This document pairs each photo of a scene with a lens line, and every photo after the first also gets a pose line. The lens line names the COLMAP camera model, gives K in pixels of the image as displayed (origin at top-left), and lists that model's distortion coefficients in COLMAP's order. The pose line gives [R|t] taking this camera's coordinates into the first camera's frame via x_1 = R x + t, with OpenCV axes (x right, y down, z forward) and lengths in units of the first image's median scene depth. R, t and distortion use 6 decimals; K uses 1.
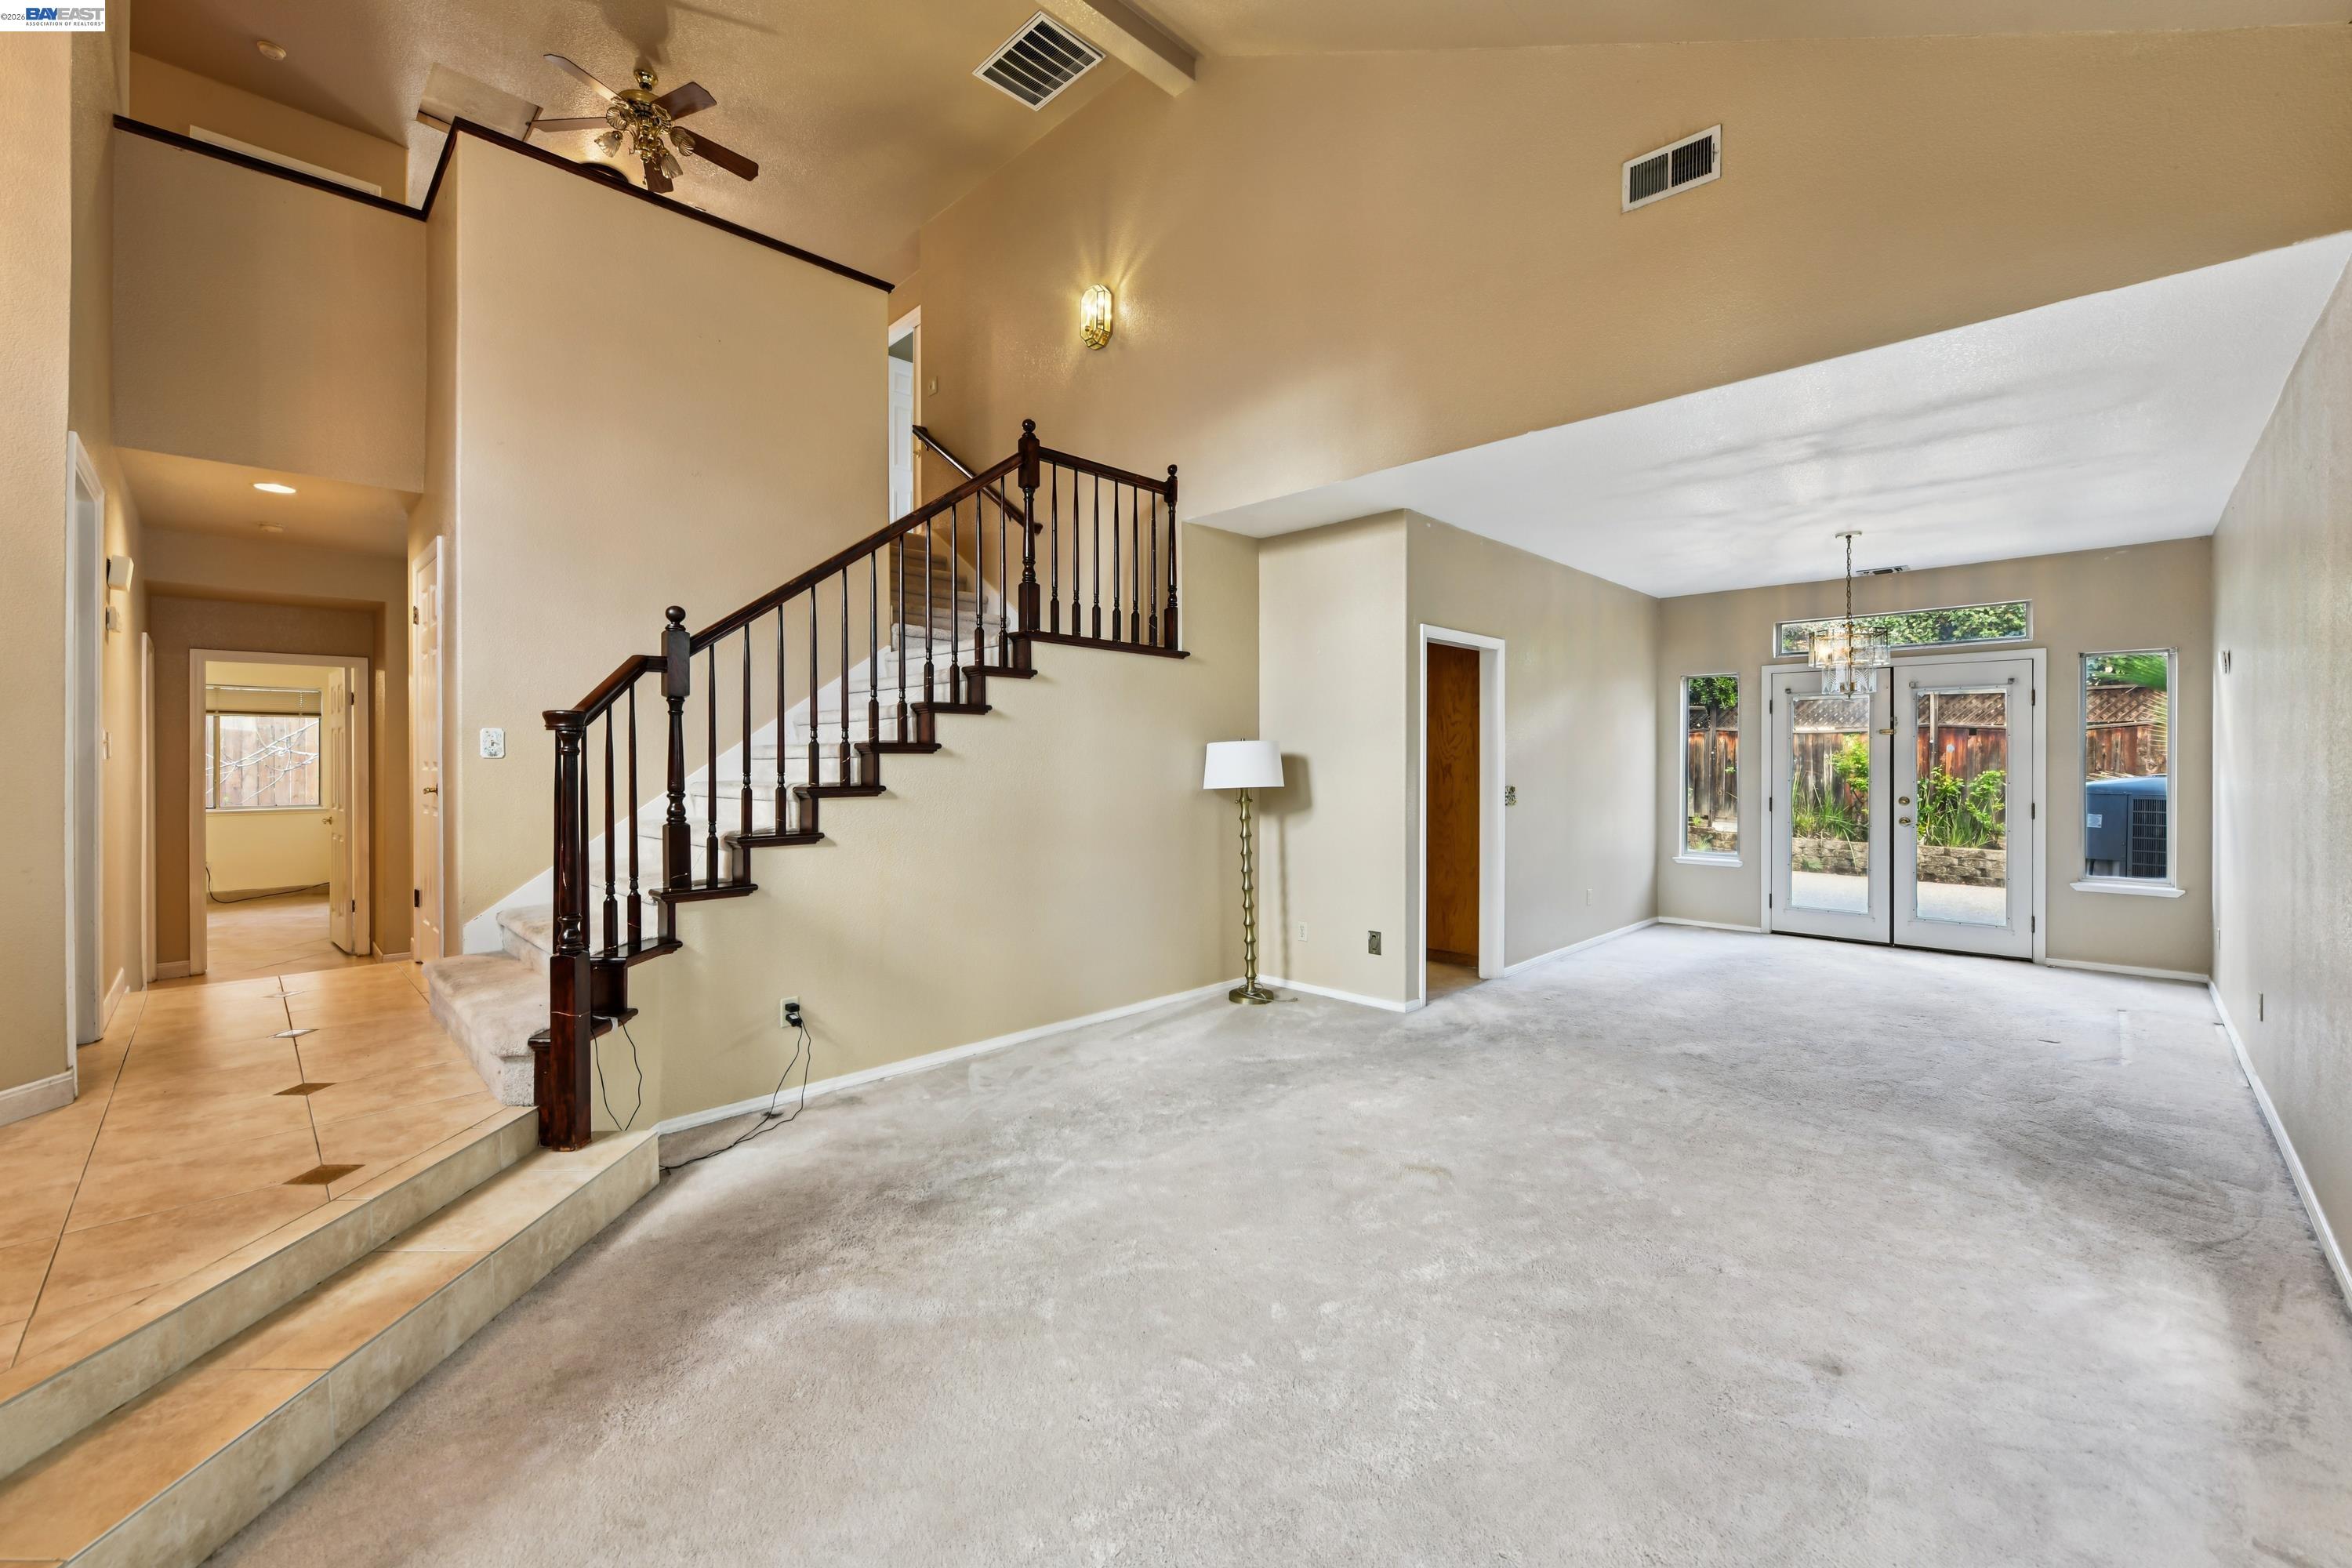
lens RADIAL K [[937.8, 0, 1182.6], [0, 937.8, 763.5], [0, 0, 1]] dist [-0.009598, -0.000692]
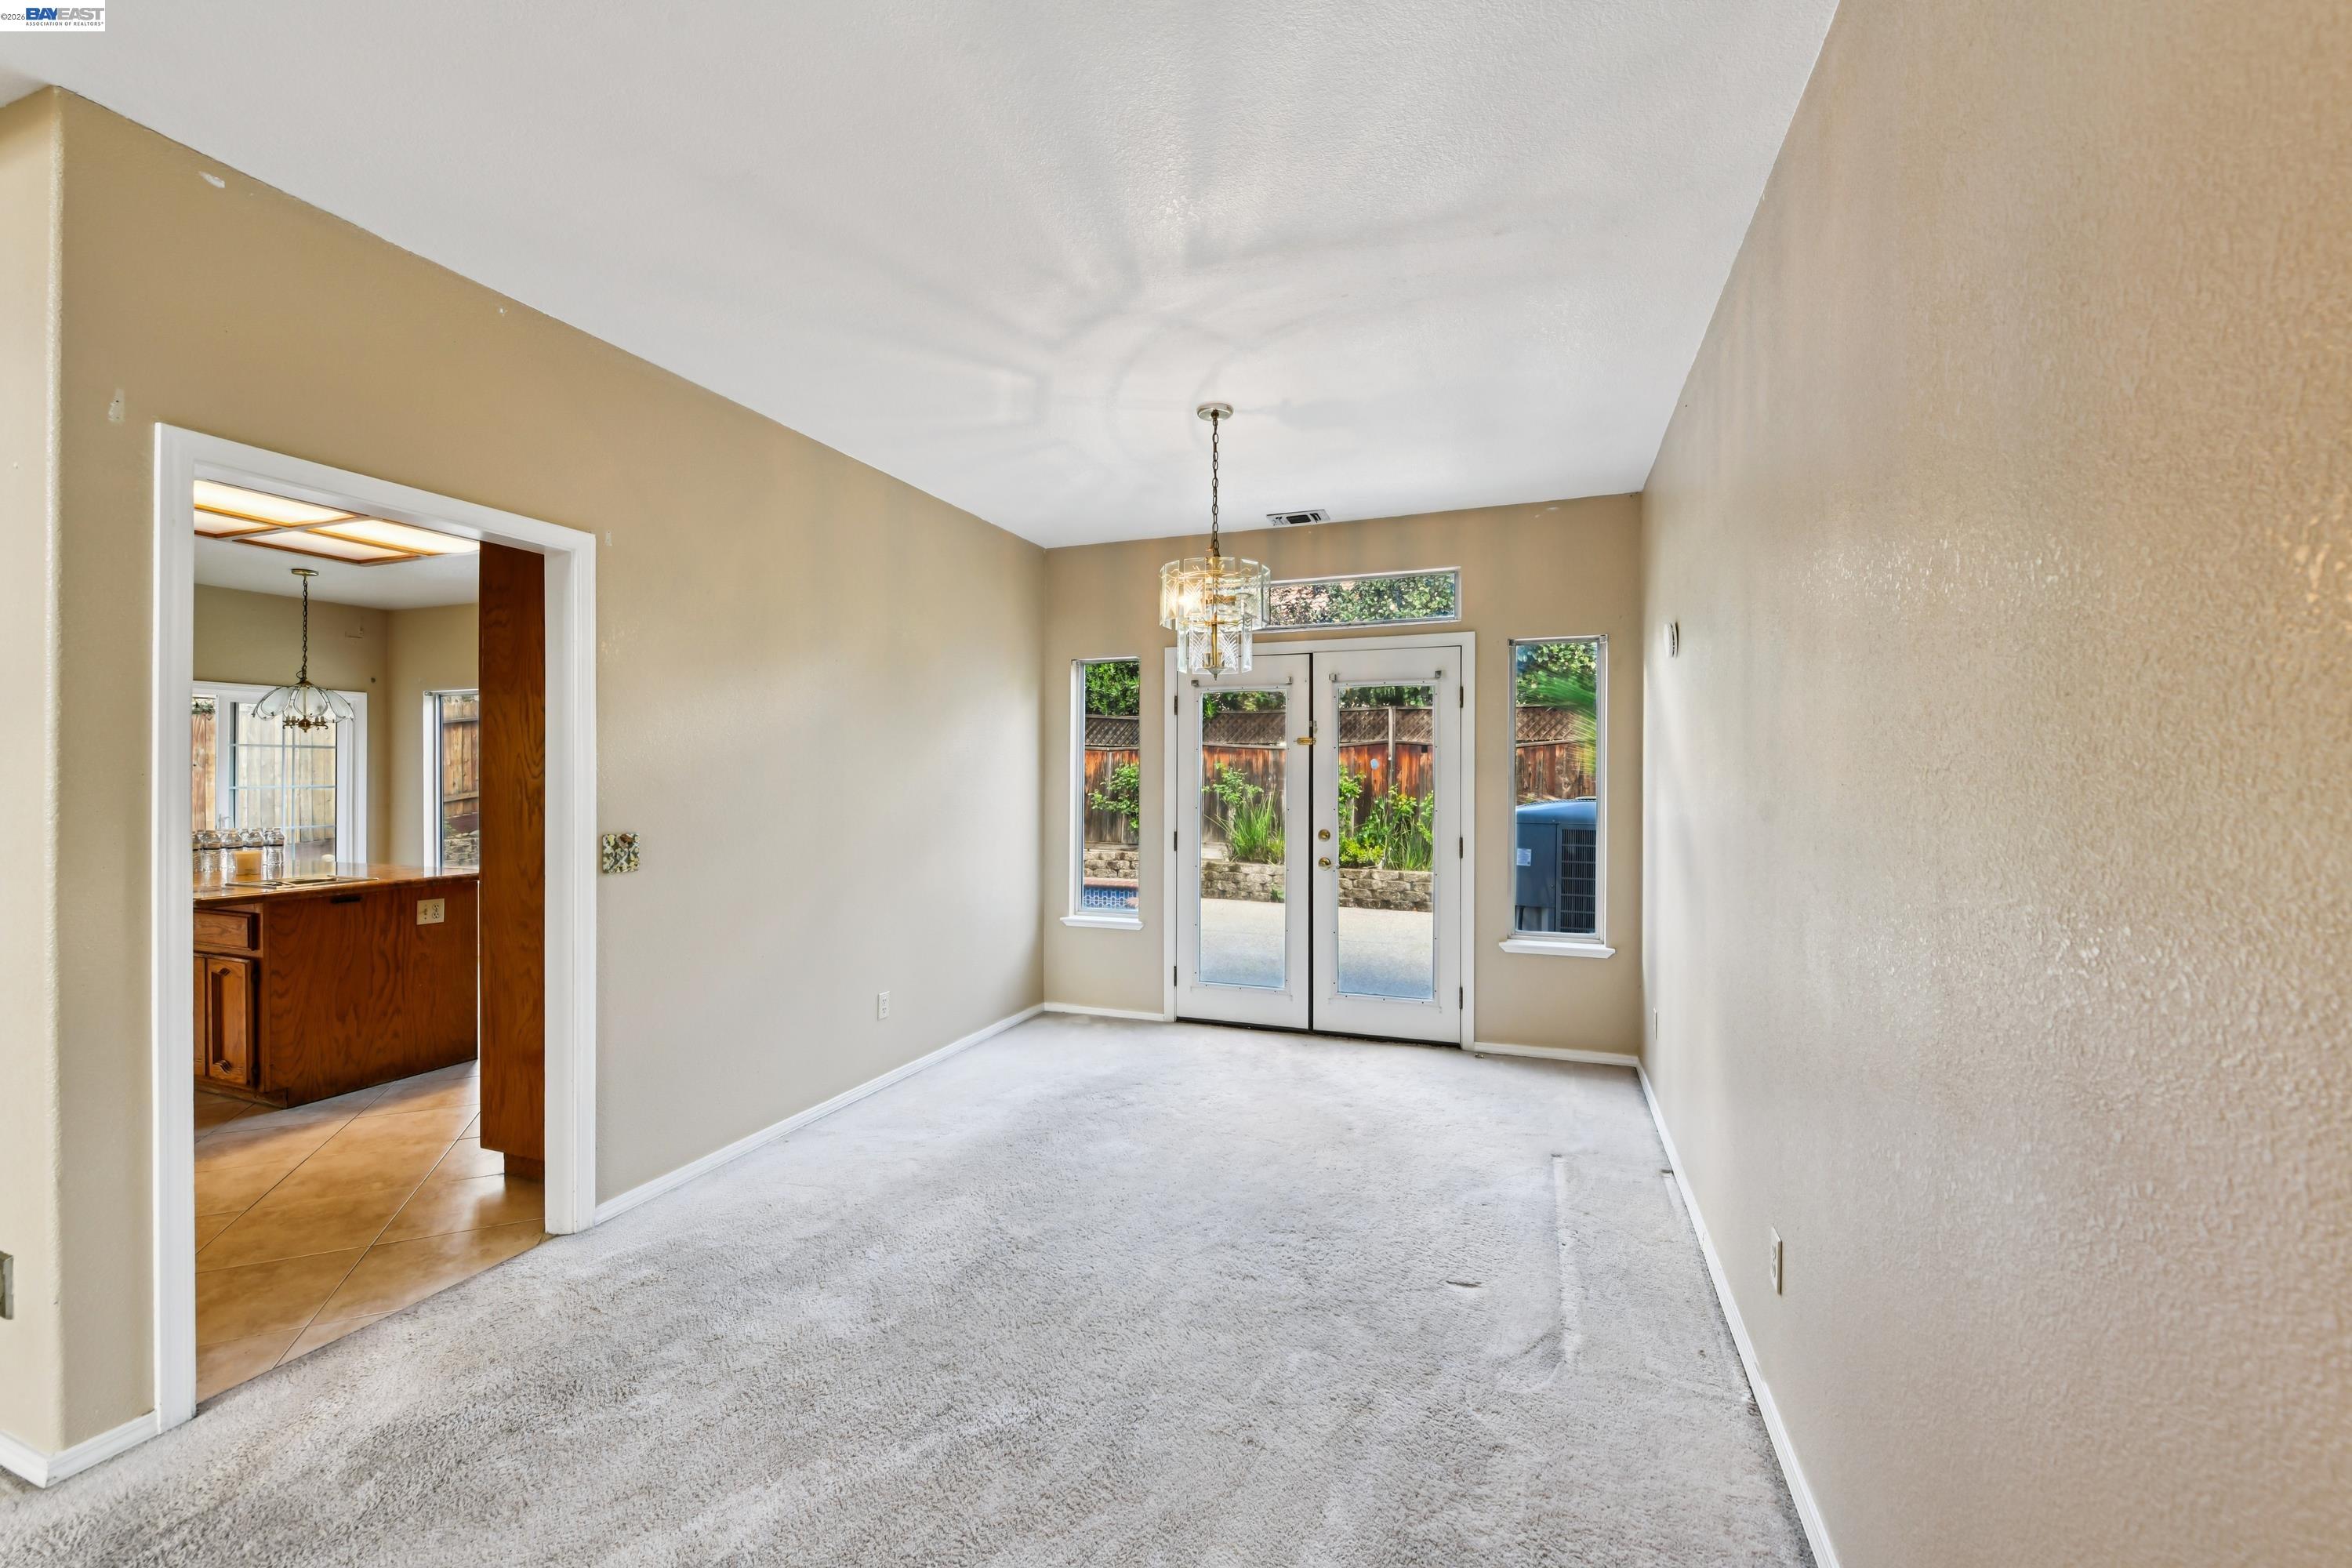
lens RADIAL K [[937.8, 0, 1189.6], [0, 937.8, 784.5], [0, 0, 1]] dist [-0.009598, -0.000692]
pose [[0.906345, -0.002234, 0.422532, 0.400496], [0.000054, 0.999987, 0.005173, -0.004257], [-0.422538, -0.004666, 0.906333, 0.410791]]
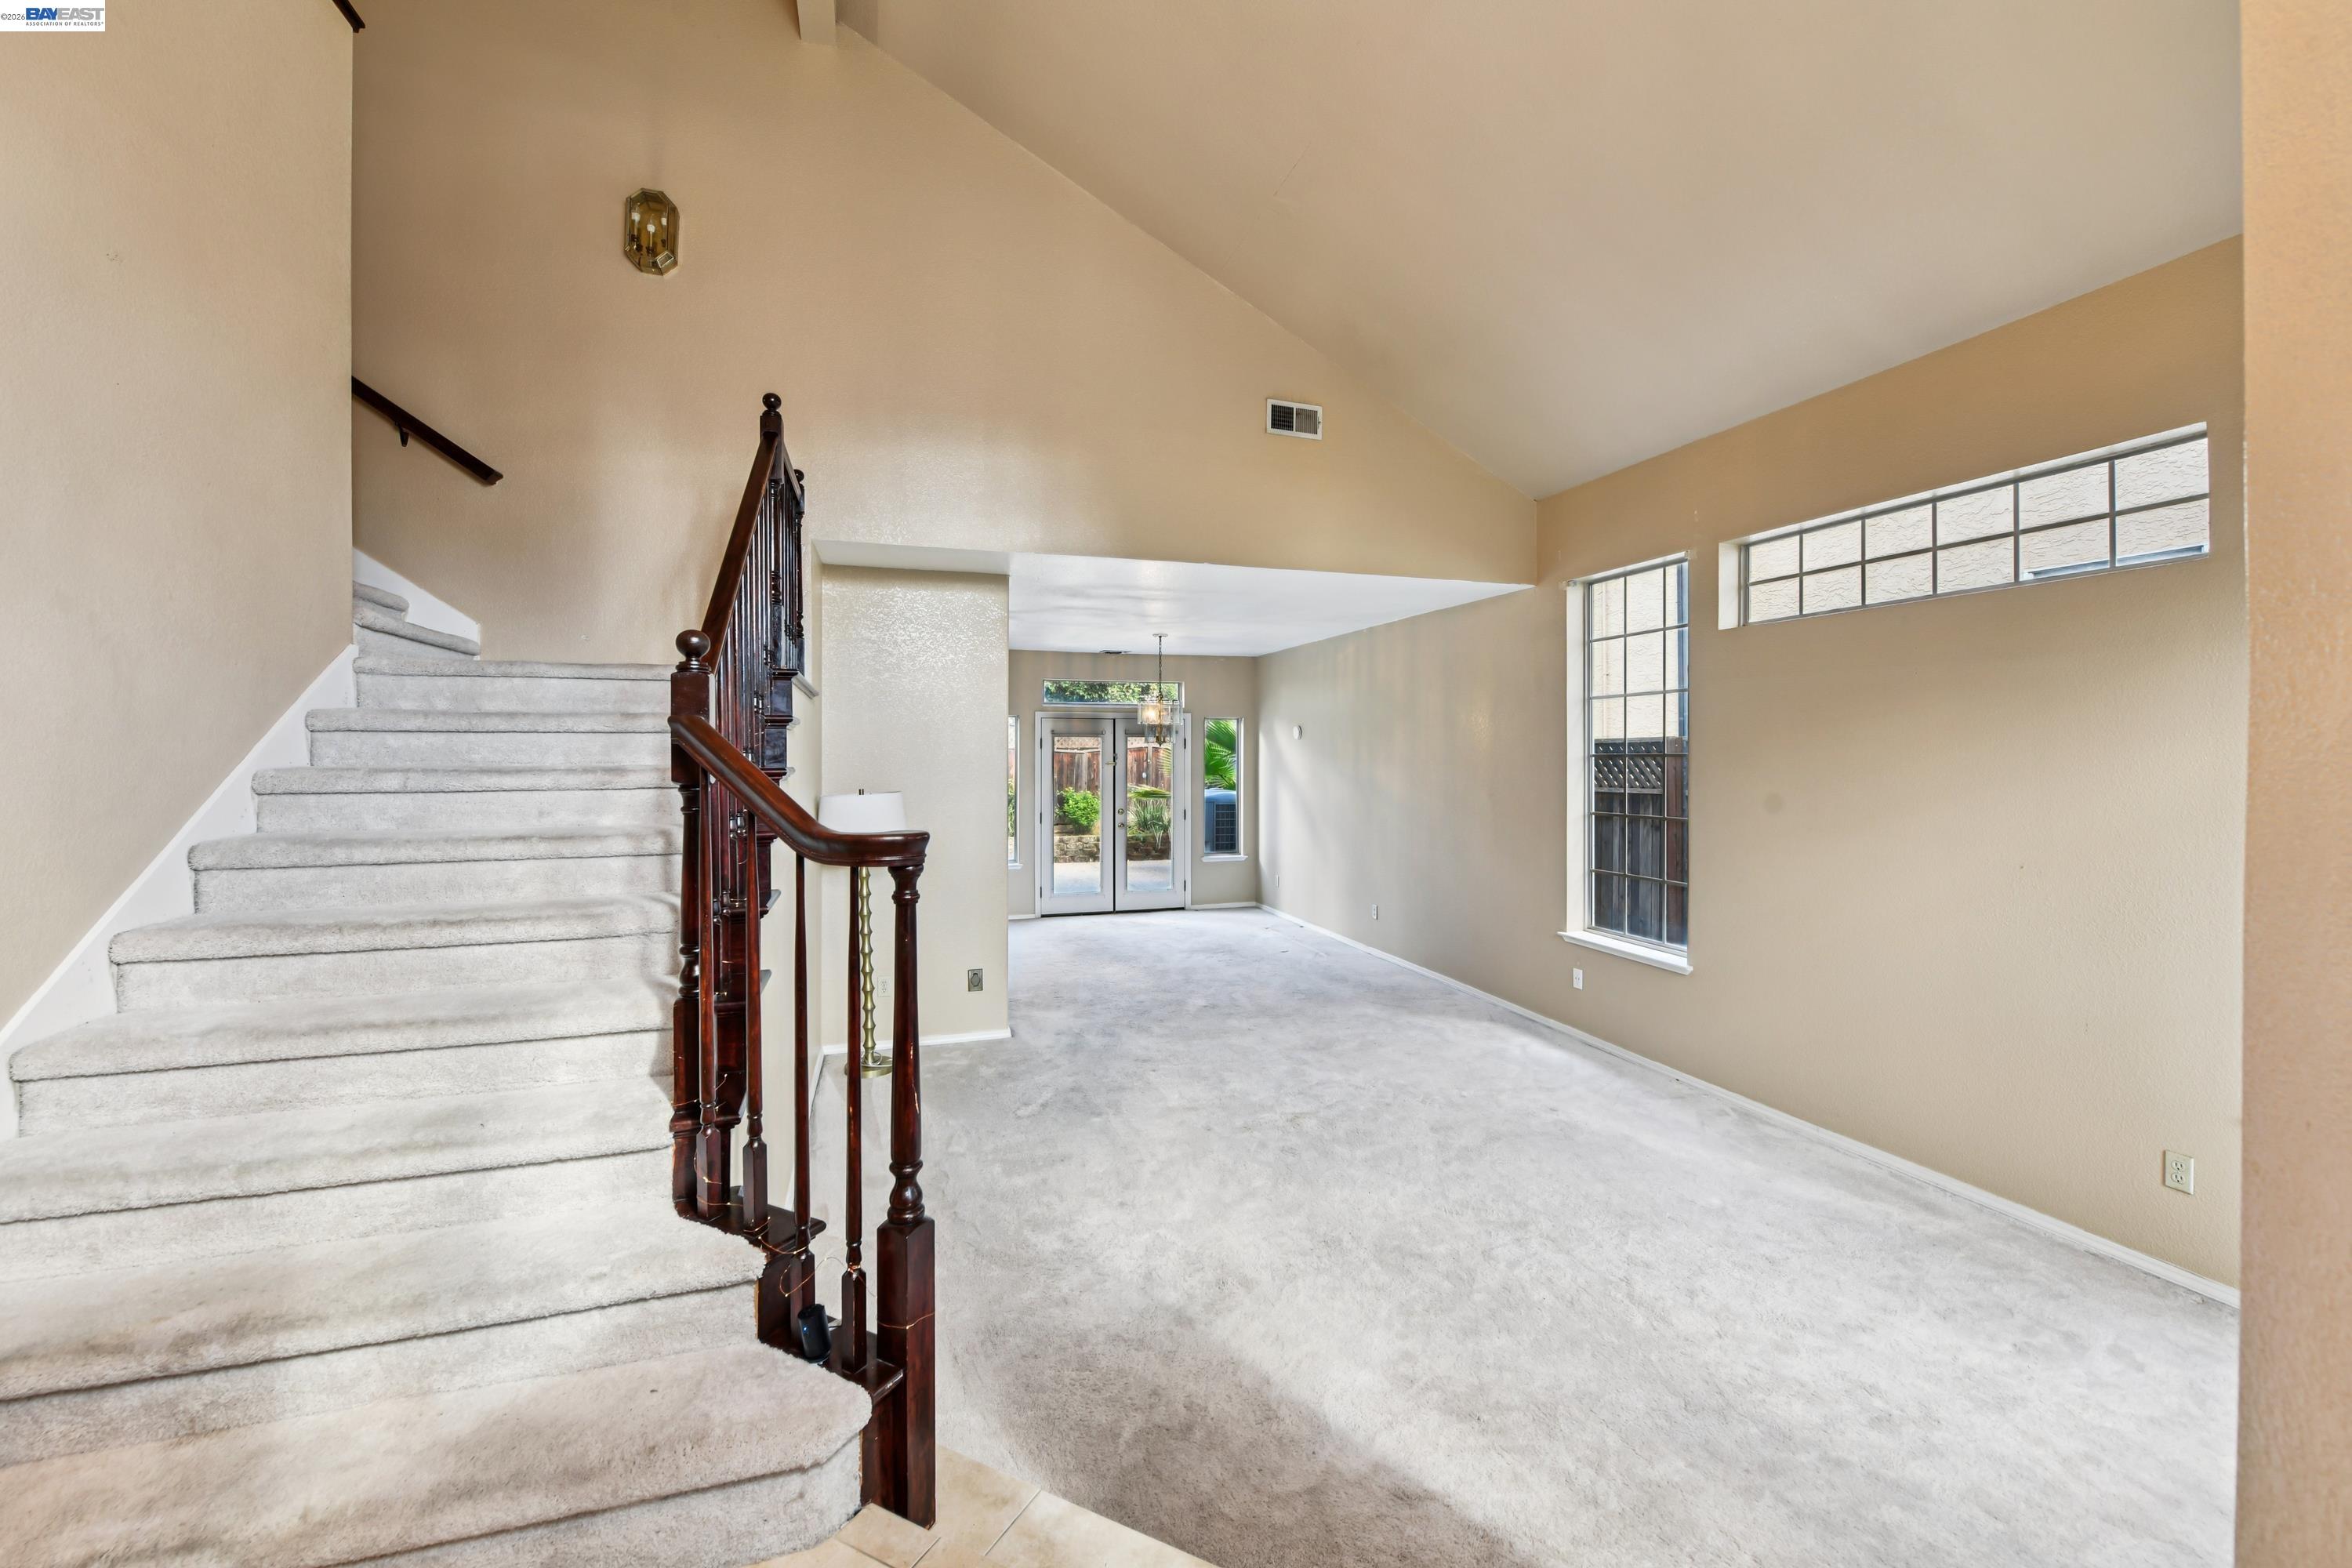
lens RADIAL K [[937.8, 0, 1182.5], [0, 937.8, 762.4], [0, 0, 1]] dist [-0.009598, -0.000692]
pose [[0.456177, -0.003678, 0.889882, -0.533787], [-0.000270, 0.999991, 0.004271, -0.048298], [-0.889889, -0.002189, 0.456172, 0.269240]]
